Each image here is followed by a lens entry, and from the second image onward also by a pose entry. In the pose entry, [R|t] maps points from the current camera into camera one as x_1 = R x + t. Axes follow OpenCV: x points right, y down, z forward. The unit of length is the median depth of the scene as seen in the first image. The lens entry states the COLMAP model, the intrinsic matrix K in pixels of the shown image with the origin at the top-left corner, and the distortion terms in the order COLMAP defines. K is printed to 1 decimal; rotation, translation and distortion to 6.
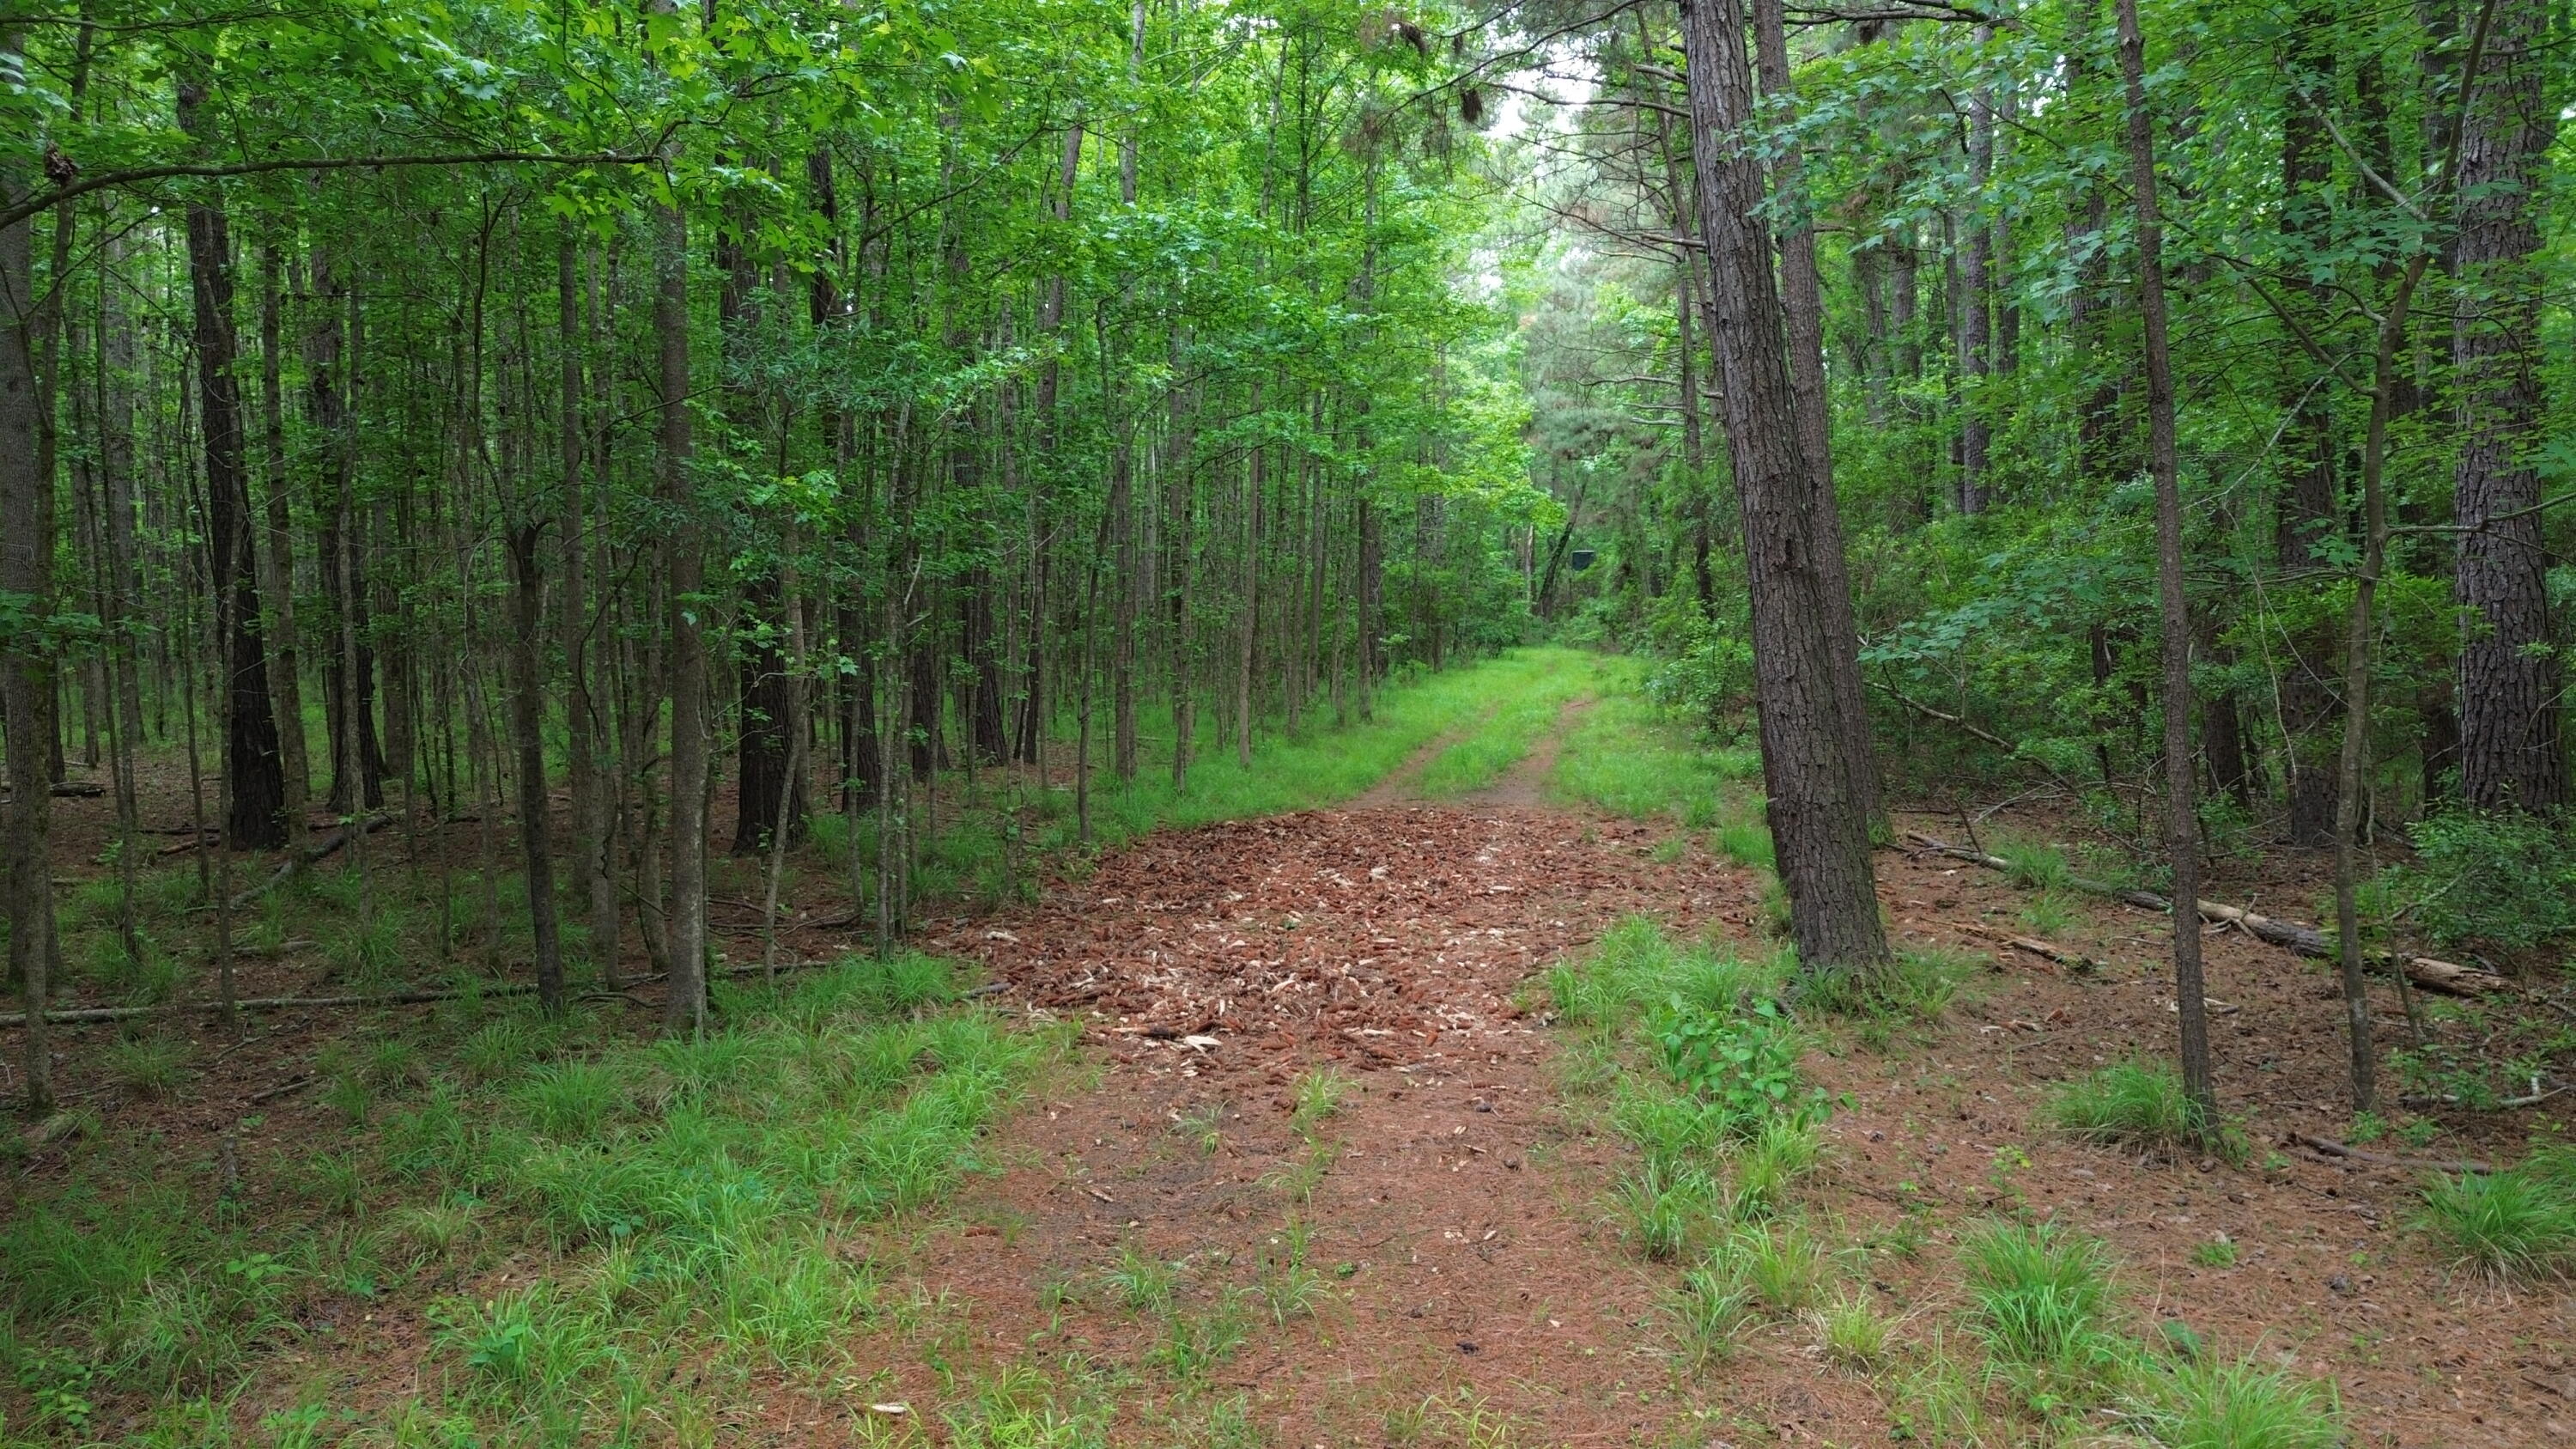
lens RADIAL K [[1885.9, 0, 1288.0], [0, 1885.9, 724.5], [0, 0, 1]] dist [0.066946, 0.000043]
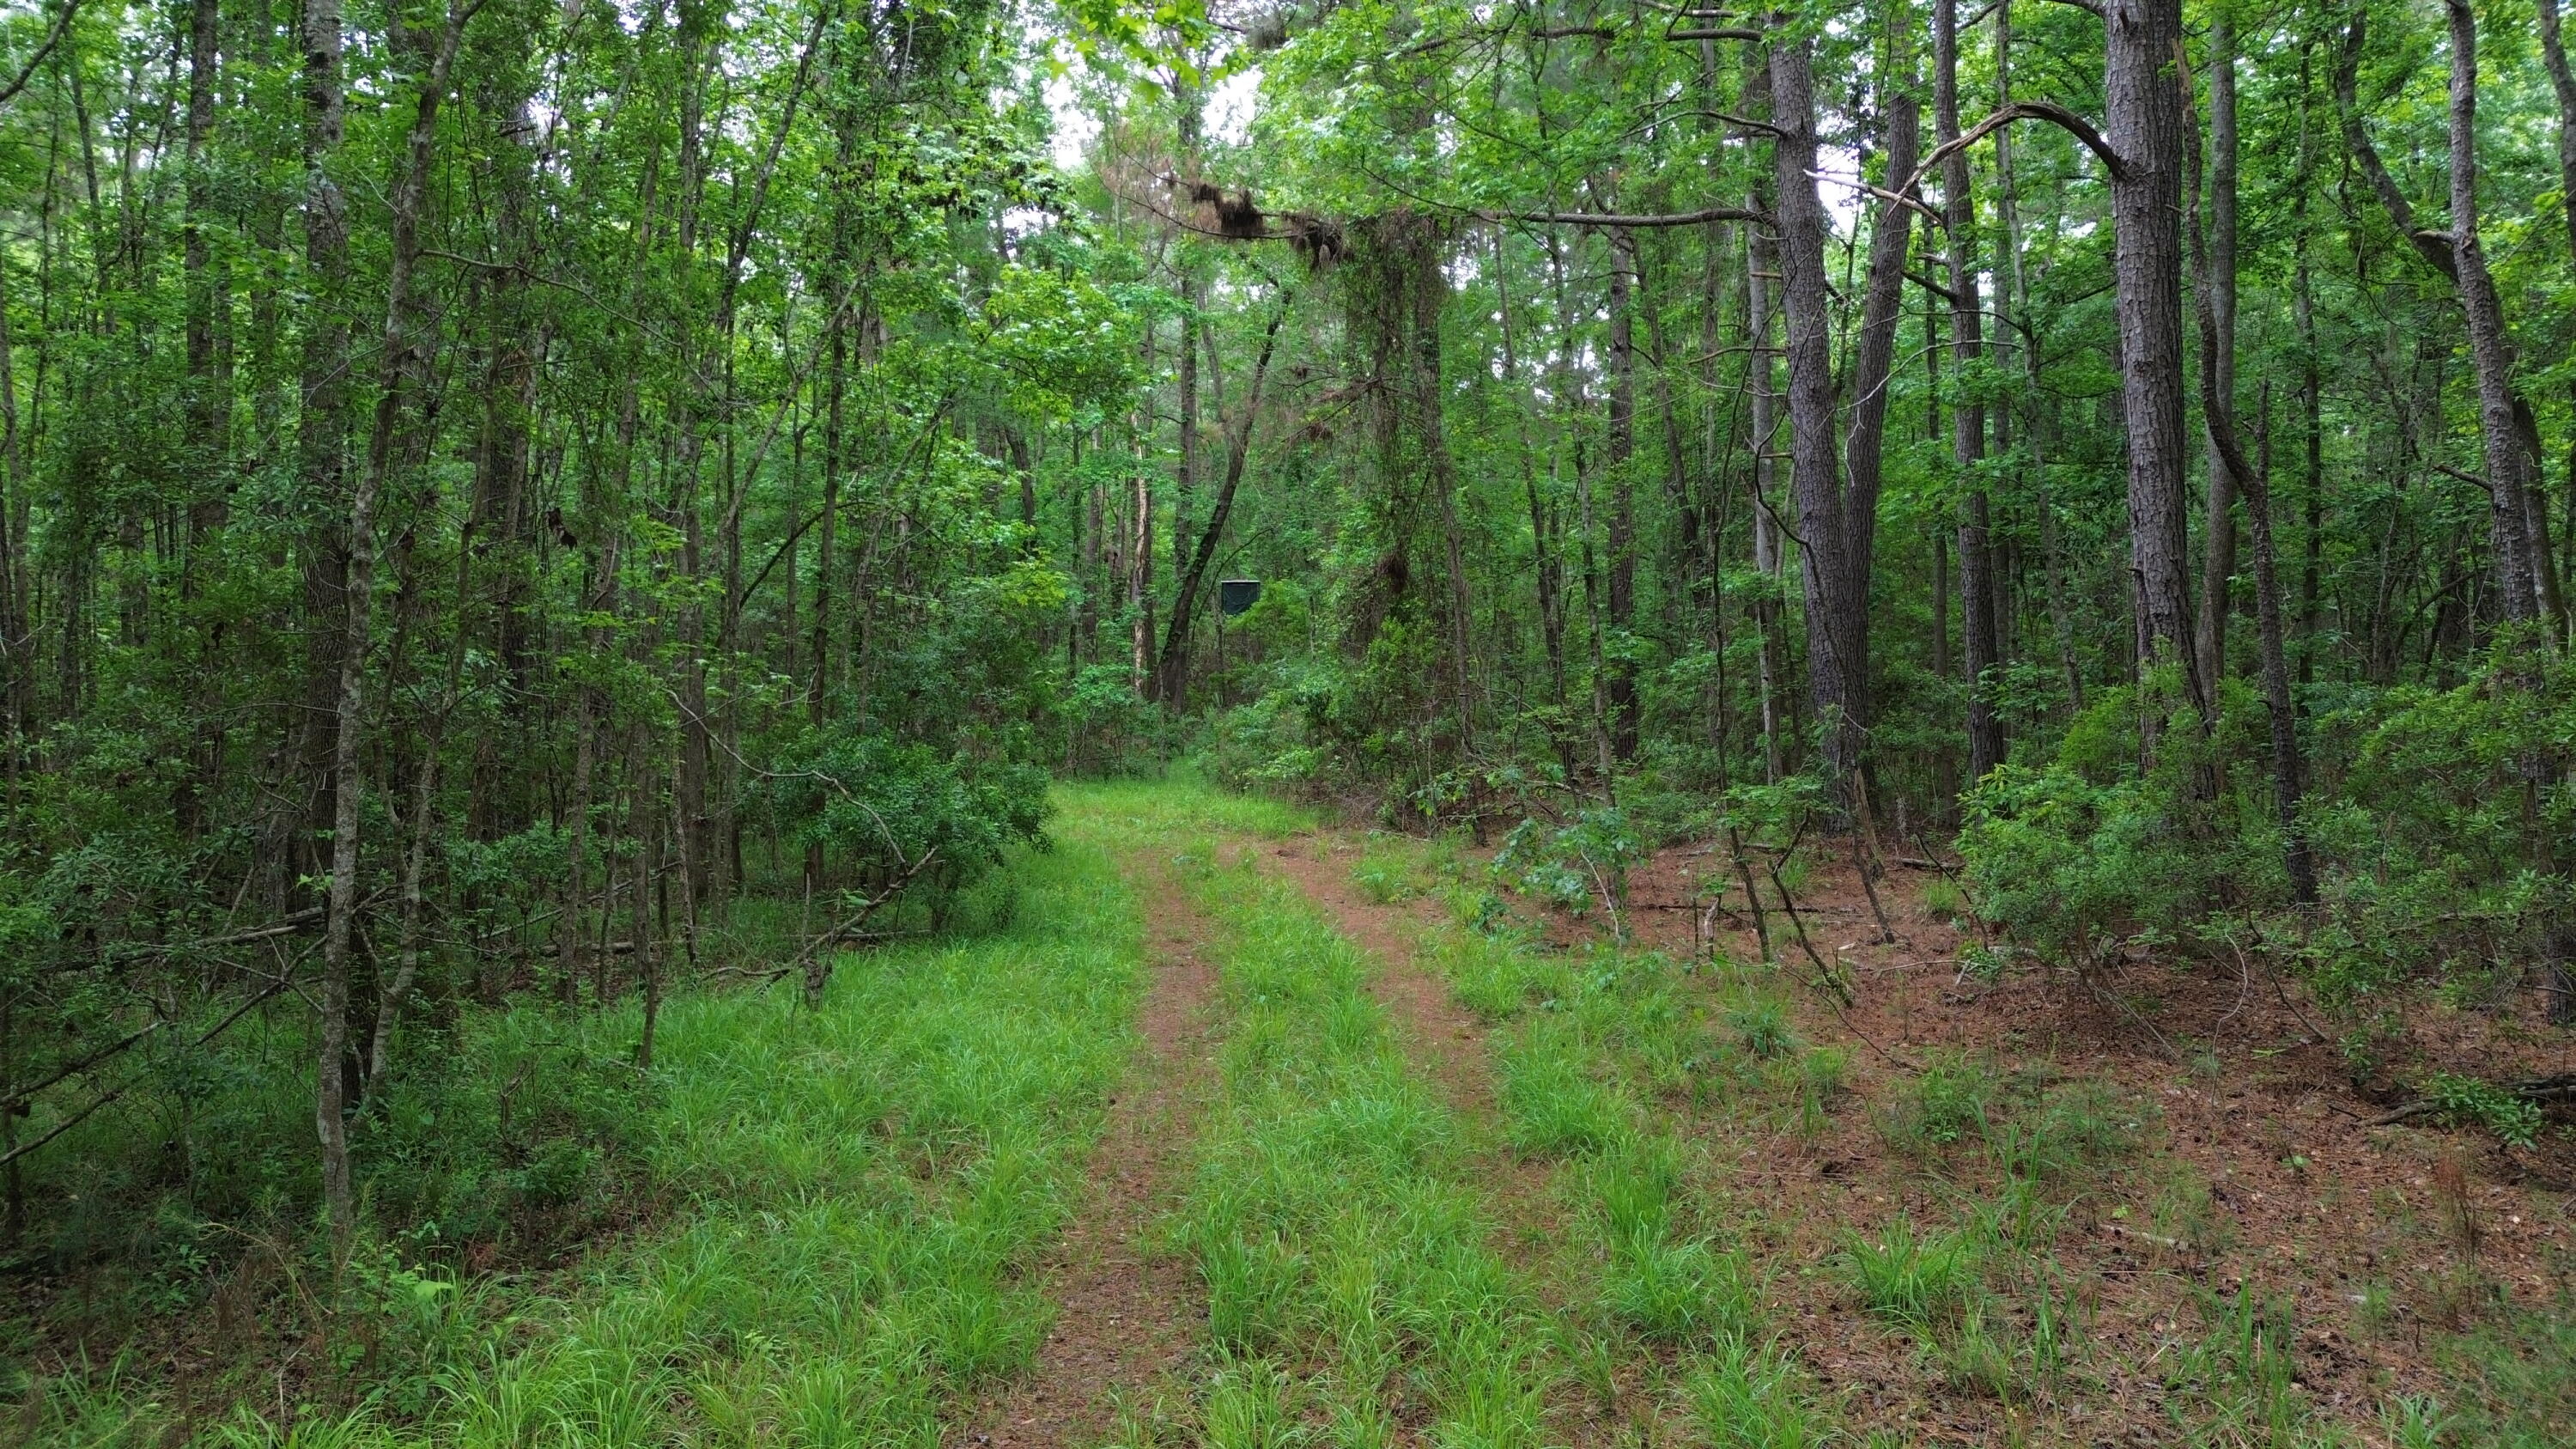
lens RADIAL K [[1885.9, 0, 1288.0], [0, 1885.9, 724.5], [0, 0, 1]] dist [0.066946, 0.000043]
pose [[0.981556, -0.004549, 0.191119, 0.078947], [0.011978, 0.999216, -0.037734, -0.035334], [-0.190797, 0.039327, 0.980841, 0.561640]]
